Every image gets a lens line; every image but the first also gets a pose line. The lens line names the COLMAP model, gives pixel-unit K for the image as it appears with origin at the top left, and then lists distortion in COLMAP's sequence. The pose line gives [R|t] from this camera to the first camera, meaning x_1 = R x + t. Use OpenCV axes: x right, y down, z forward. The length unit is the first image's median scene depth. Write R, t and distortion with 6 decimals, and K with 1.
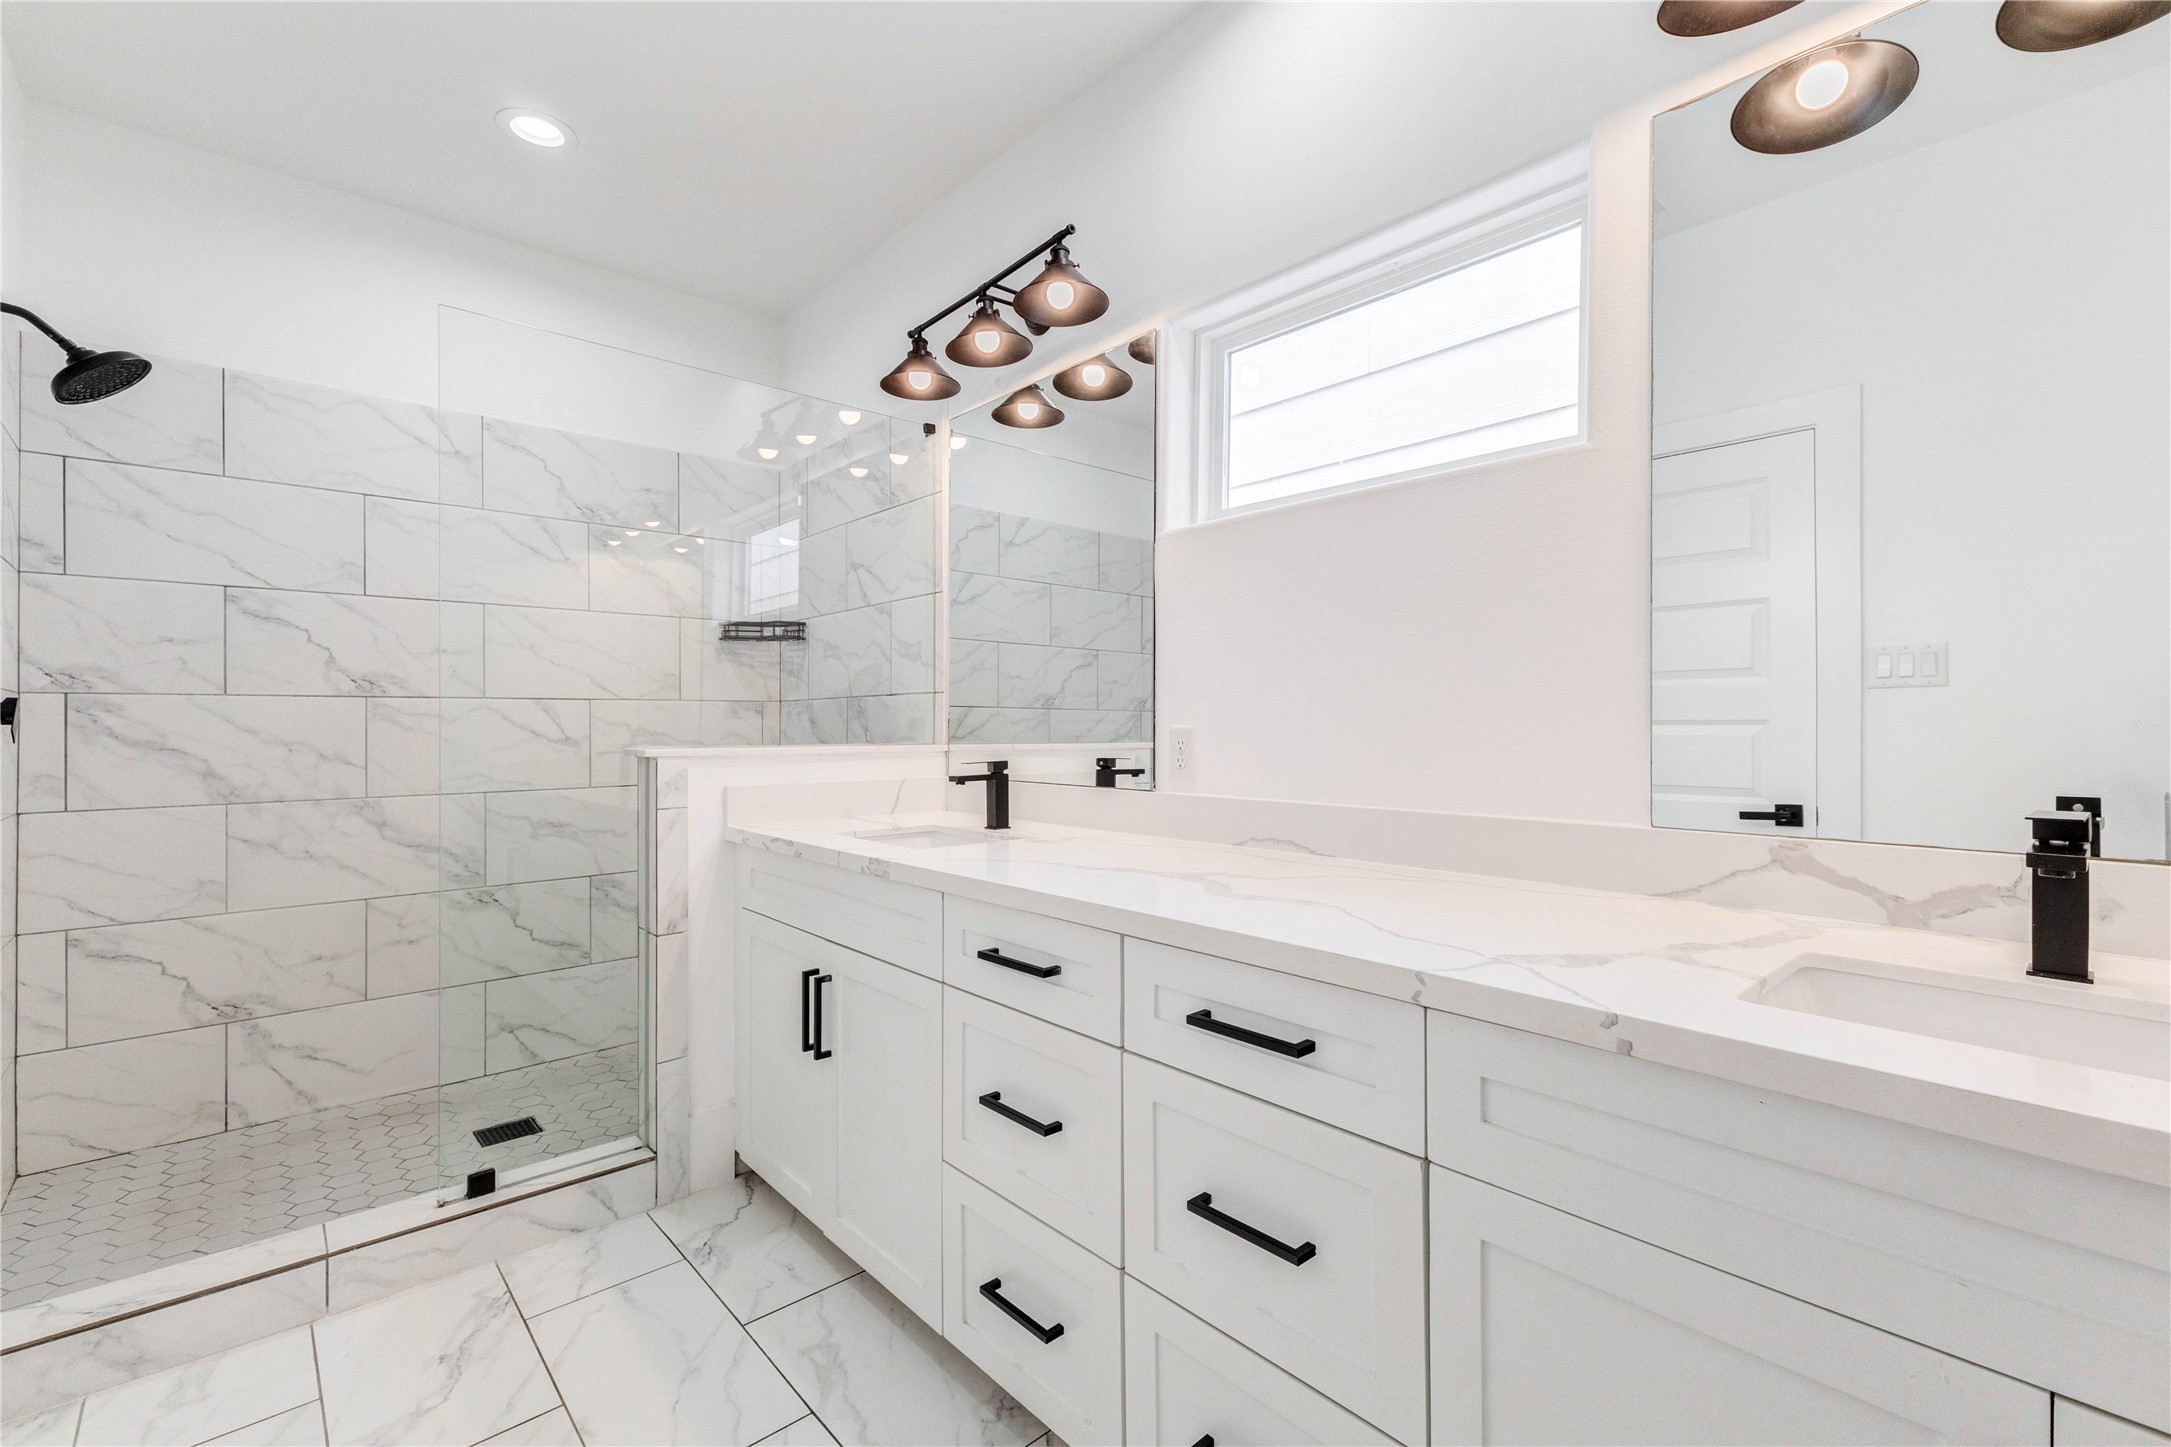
lens RADIAL K [[947.8, 0, 1103.6], [0, 947.8, 719.0], [0, 0, 1]] dist [0.013543, -0.004803]
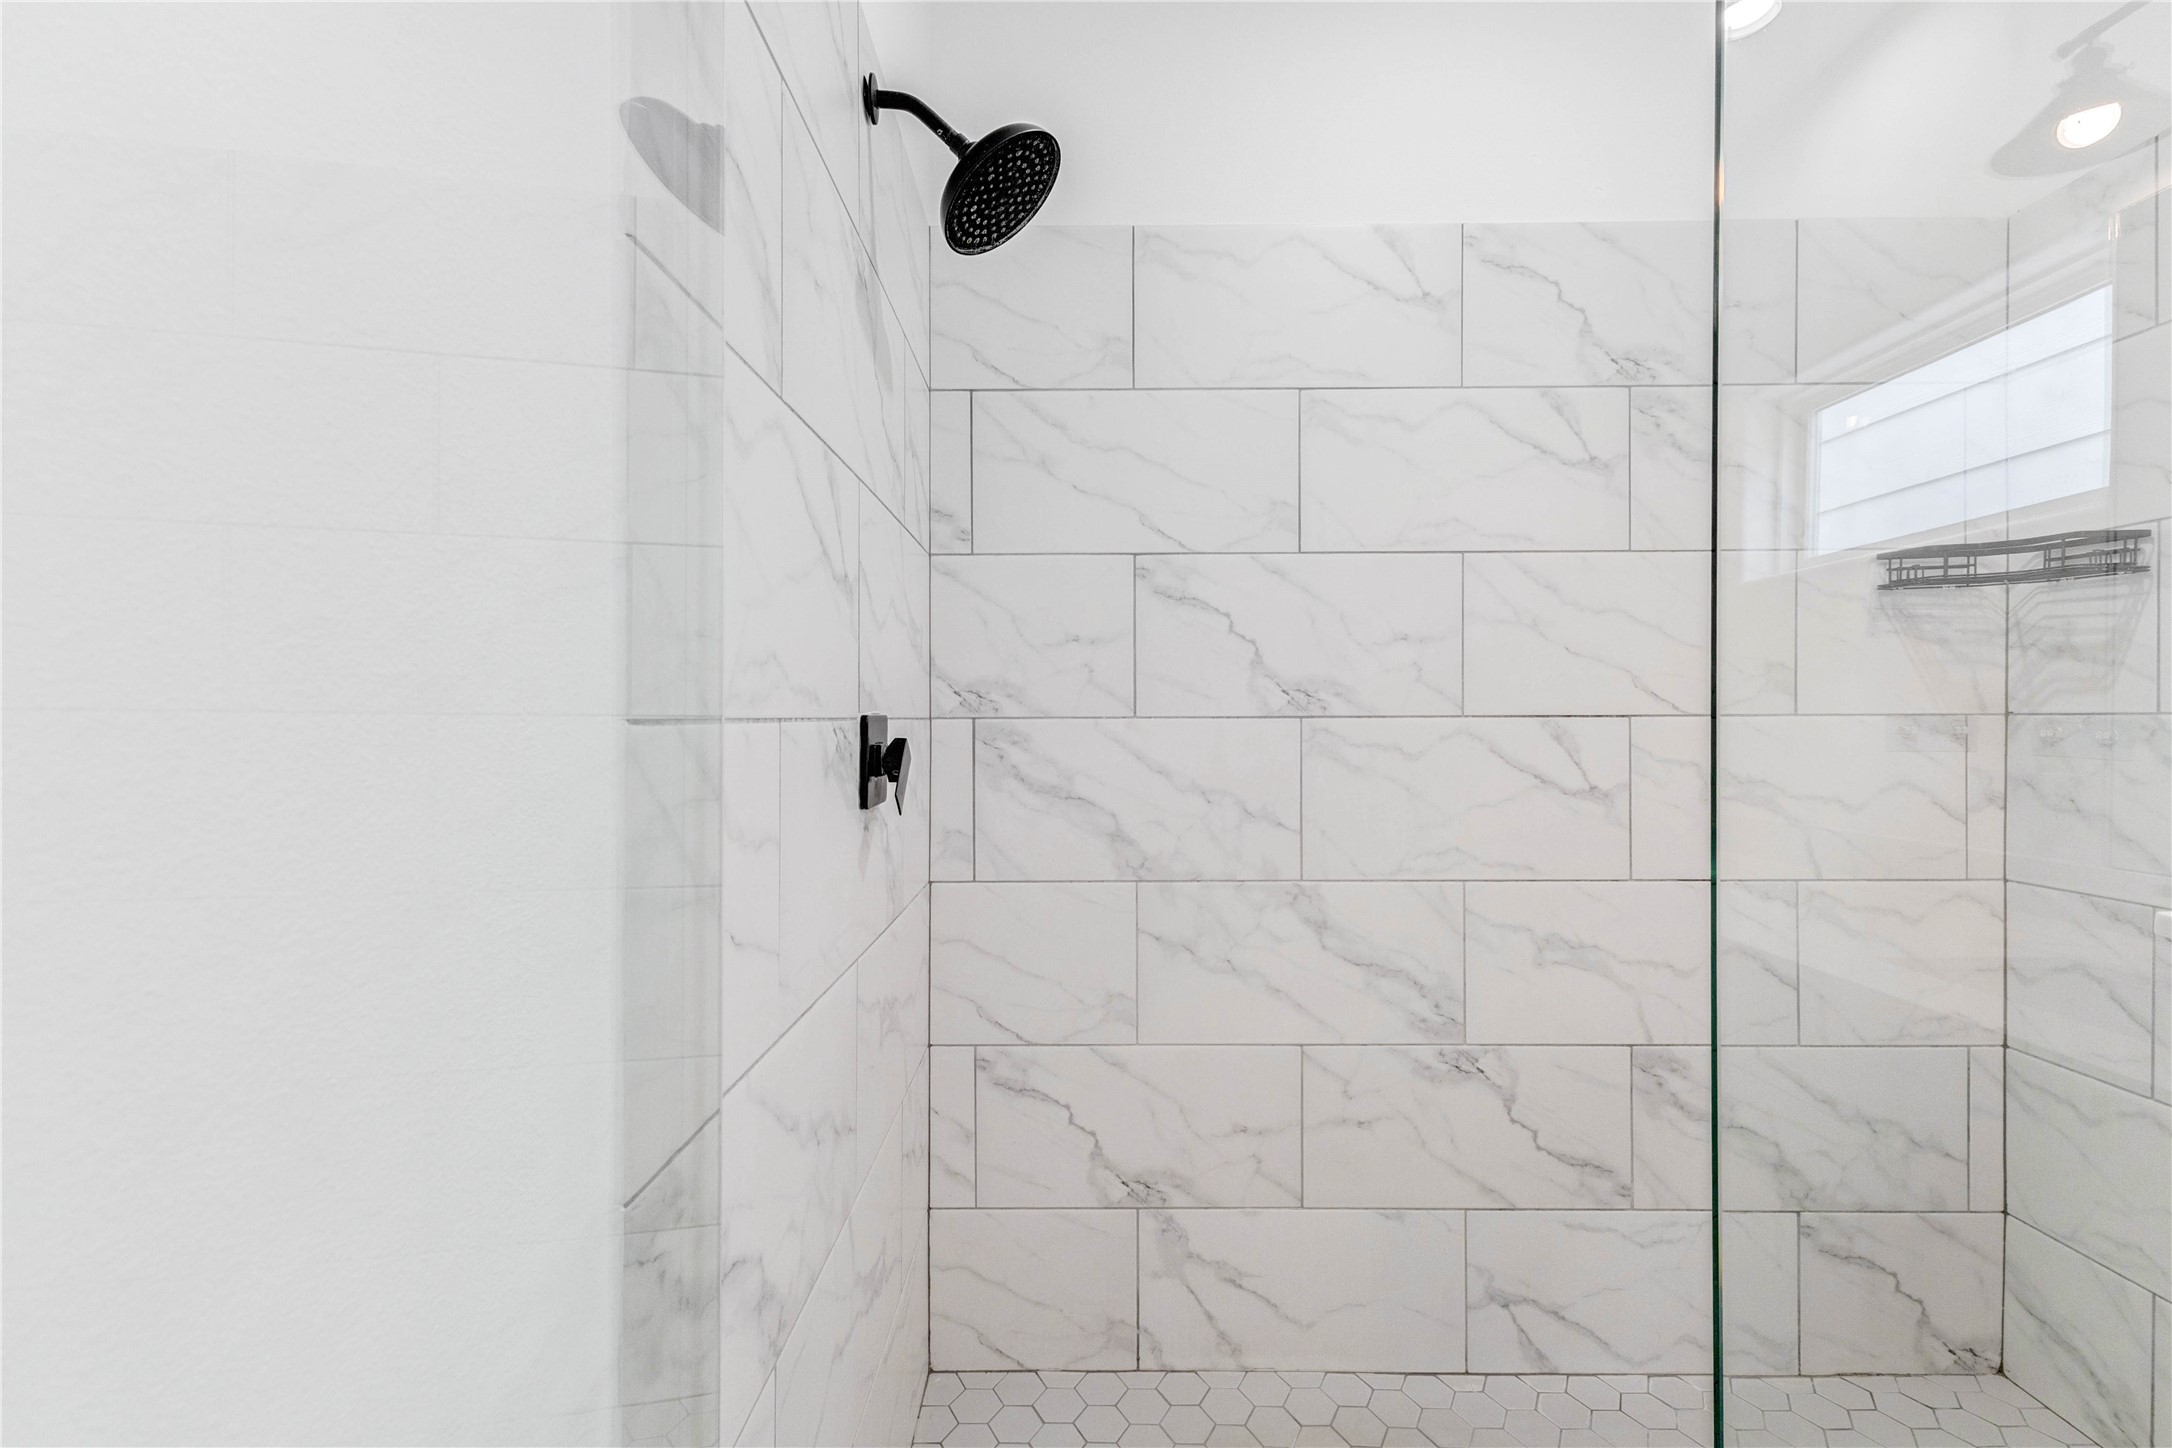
lens RADIAL K [[948.2, 0, 1083.7], [0, 948.2, 715.5], [0, 0, 1]] dist [0.013543, -0.004803]
pose [[0.729316, 0.006051, -0.684150, -0.456320], [0.002172, 0.999935, 0.011160, -0.031788], [0.684173, -0.009625, 0.729256, 0.456398]]
